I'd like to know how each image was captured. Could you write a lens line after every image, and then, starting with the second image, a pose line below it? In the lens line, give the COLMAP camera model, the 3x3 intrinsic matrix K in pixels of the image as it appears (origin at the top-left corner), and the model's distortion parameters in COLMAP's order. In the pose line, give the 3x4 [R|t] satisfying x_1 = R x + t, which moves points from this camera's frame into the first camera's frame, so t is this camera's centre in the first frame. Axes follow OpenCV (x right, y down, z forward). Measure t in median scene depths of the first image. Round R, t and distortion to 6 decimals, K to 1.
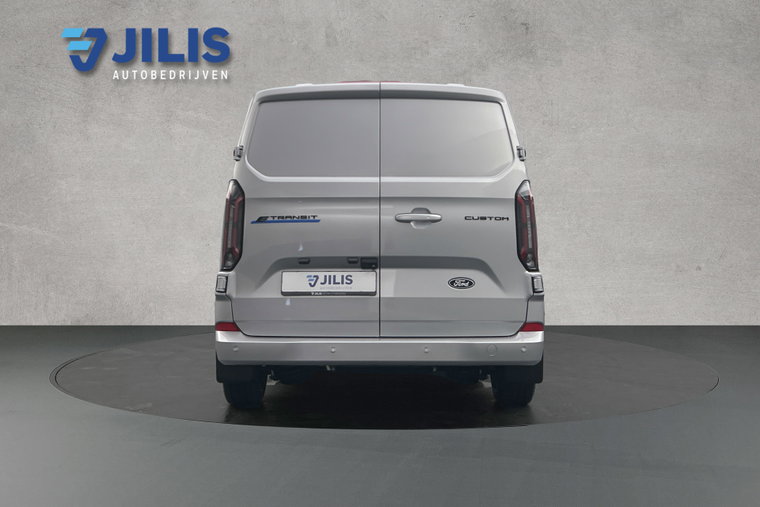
lens RADIAL K [[596.2, 0, 380.4], [0, 596.2, 254.0], [0, 0, 1]] dist [0.008879, -0.001415]
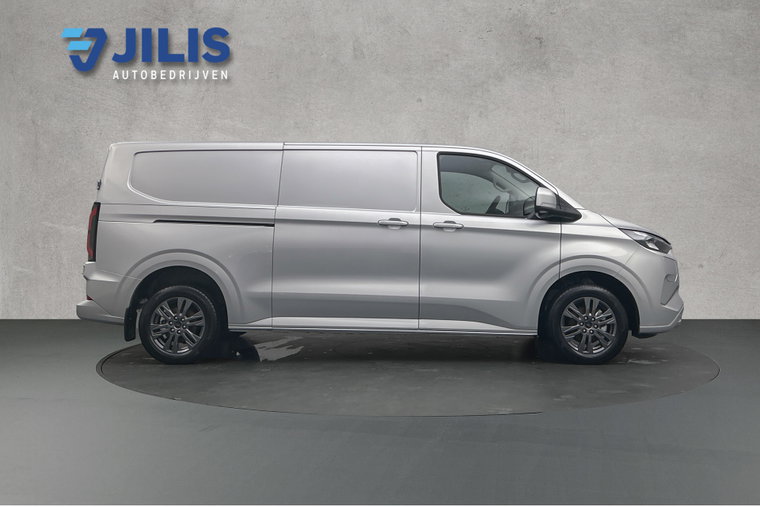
lens RADIAL K [[596.2, 0, 380.8], [0, 596.2, 254.6], [0, 0, 1]] dist [0.008879, -0.001415]
pose [[1.000000, -0.000023, 0.000728, -0.042717], [0.000022, 1.000000, 0.000718, 0.002717], [-0.000728, -0.000718, 0.999999, -0.072753]]
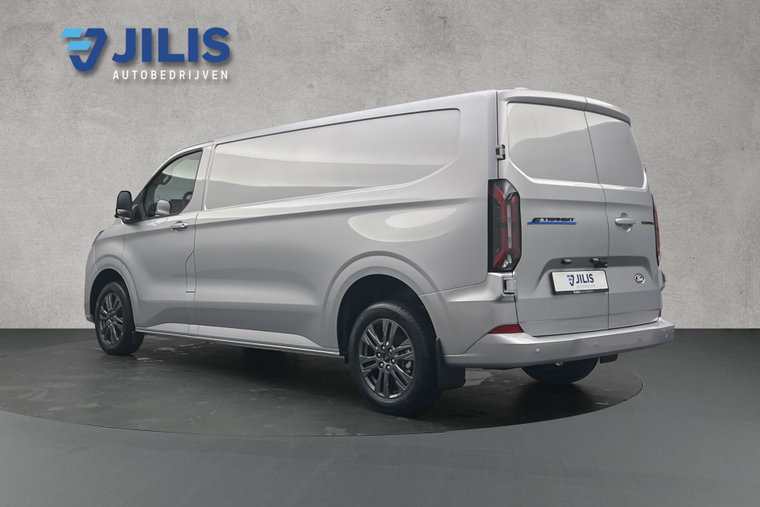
lens RADIAL K [[596.2, 0, 379.1], [0, 596.2, 253.4], [0, 0, 1]] dist [0.008879, -0.001415]
pose [[0.999998, -0.000015, -0.001982, 0.140200], [0.000014, 1.000000, -0.000588, -0.001765], [0.001982, 0.000588, 0.999998, 0.030853]]
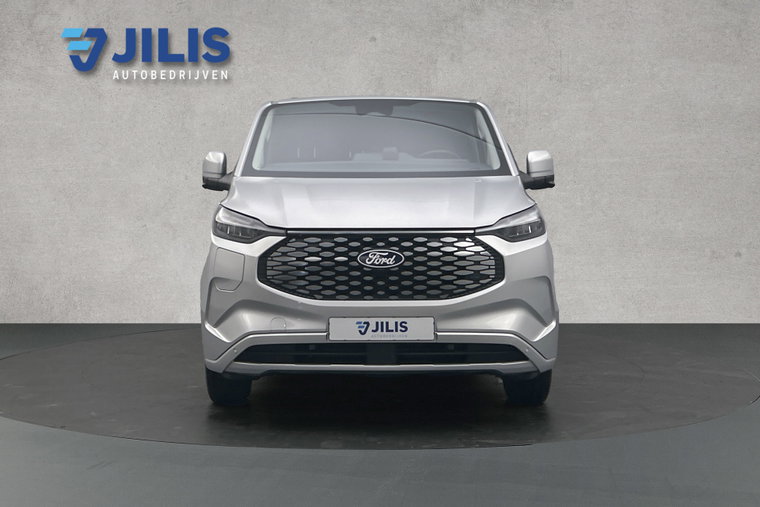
lens RADIAL K [[596.2, 0, 379.9], [0, 596.2, 252.7], [0, 0, 1]] dist [0.008879, -0.001415]
pose [[1.000000, -0.000084, -0.000726, 0.037365], [0.000083, 0.999998, -0.001885, 0.023430], [0.000726, 0.001885, 0.999998, 0.172823]]
